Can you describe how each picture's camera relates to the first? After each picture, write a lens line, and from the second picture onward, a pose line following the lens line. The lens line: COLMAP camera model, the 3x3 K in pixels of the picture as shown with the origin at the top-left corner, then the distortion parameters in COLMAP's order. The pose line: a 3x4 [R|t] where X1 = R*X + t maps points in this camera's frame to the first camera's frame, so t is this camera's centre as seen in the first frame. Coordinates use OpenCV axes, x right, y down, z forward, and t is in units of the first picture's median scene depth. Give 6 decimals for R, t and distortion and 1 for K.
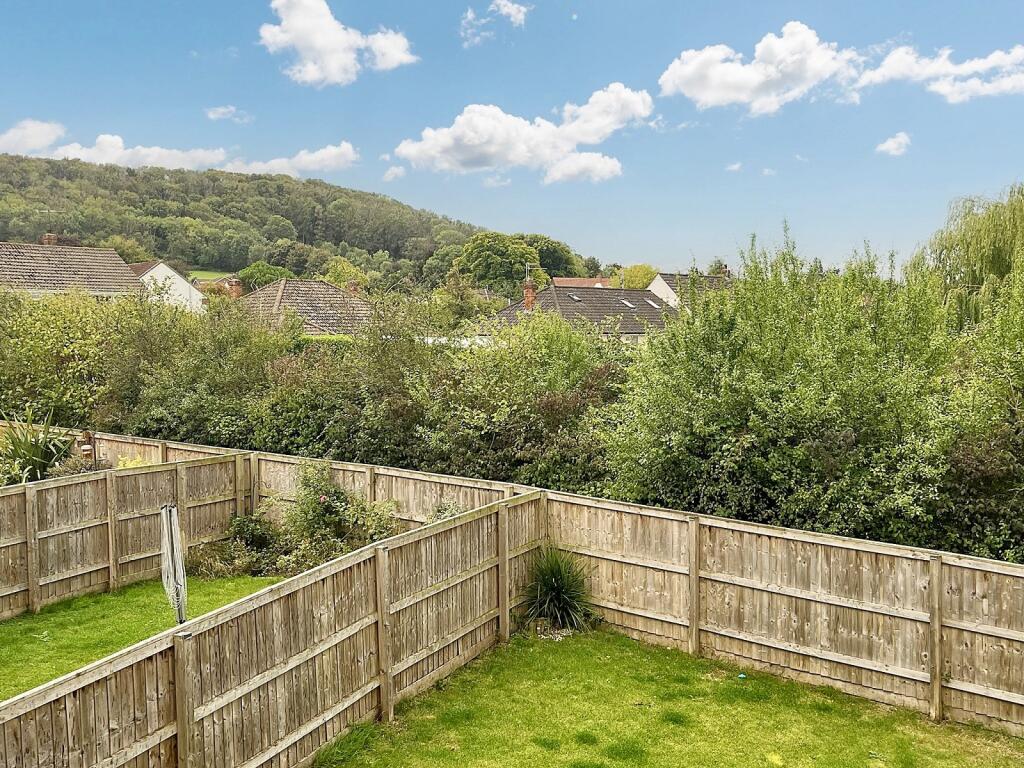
lens RADIAL K [[1041.1, 0, 509.8], [0, 1041.1, 381.7], [0, 0, 1]] dist [0.026220, 0.000000]
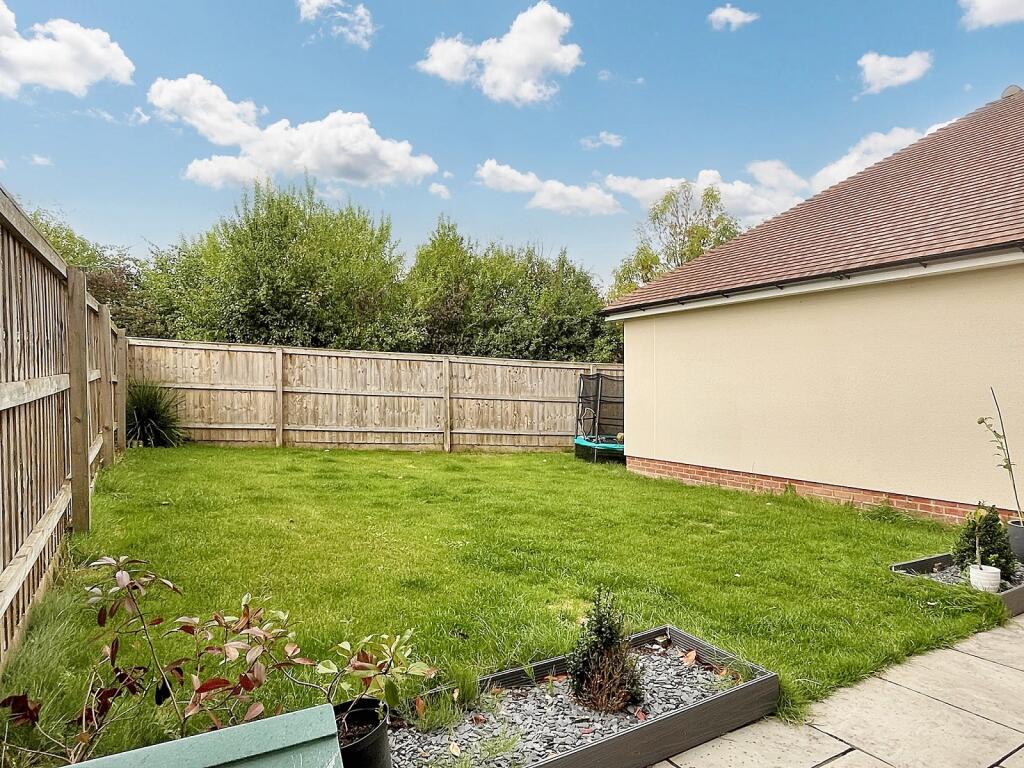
lens RADIAL K [[624.7, 0, 515.3], [0, 624.7, 391.7], [0, 0, 1]] dist [-0.002084, -0.007162]
pose [[0.586389, 0.005150, 0.810013, -0.329779], [0.029775, 0.999167, -0.027907, 0.235784], [-0.809482, 0.040482, 0.585747, 0.284205]]
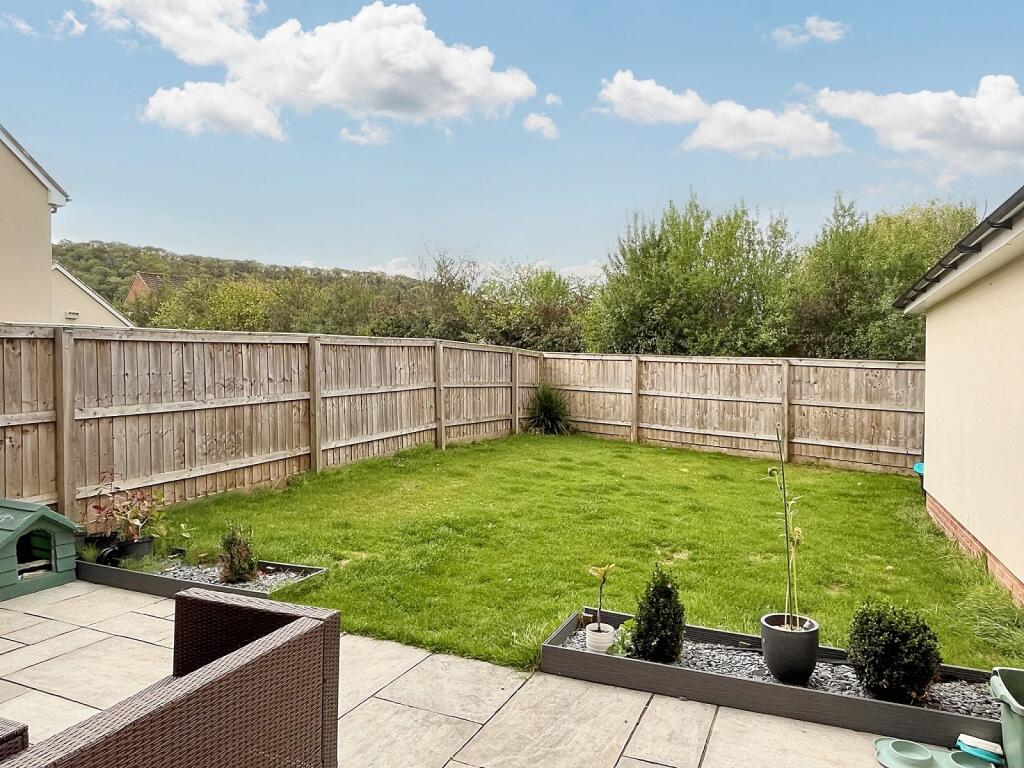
lens RADIAL K [[655.8, 0, 520.0], [0, 655.8, 387.1], [0, 0, 1]] dist [-0.000826, -0.007322]
pose [[0.999914, 0.012982, -0.001671, 0.003090], [-0.013026, 0.999487, -0.029255, 0.223438], [0.001290, 0.029275, 0.999571, -0.001470]]
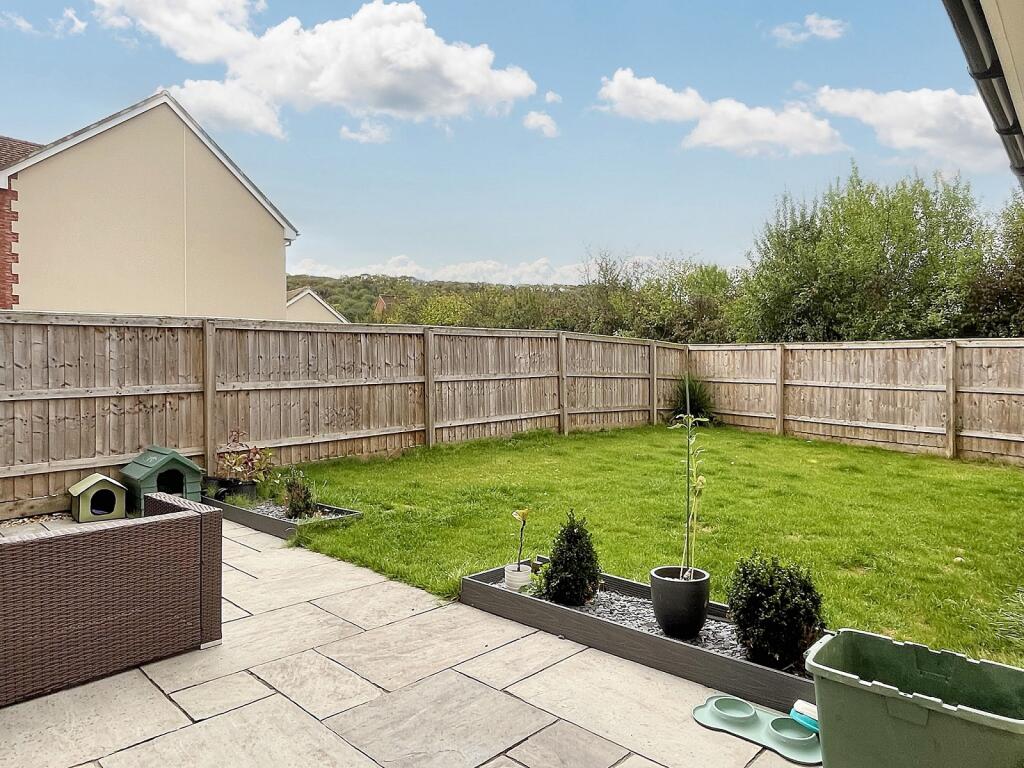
lens RADIAL K [[624.7, 0, 511.8], [0, 624.7, 389.6], [0, 0, 1]] dist [-0.002084, -0.007162]
pose [[0.939933, 0.008643, -0.341251, 0.128616], [-0.020085, 0.999348, -0.030011, 0.246585], [0.340769, 0.035063, 0.939493, 0.016880]]
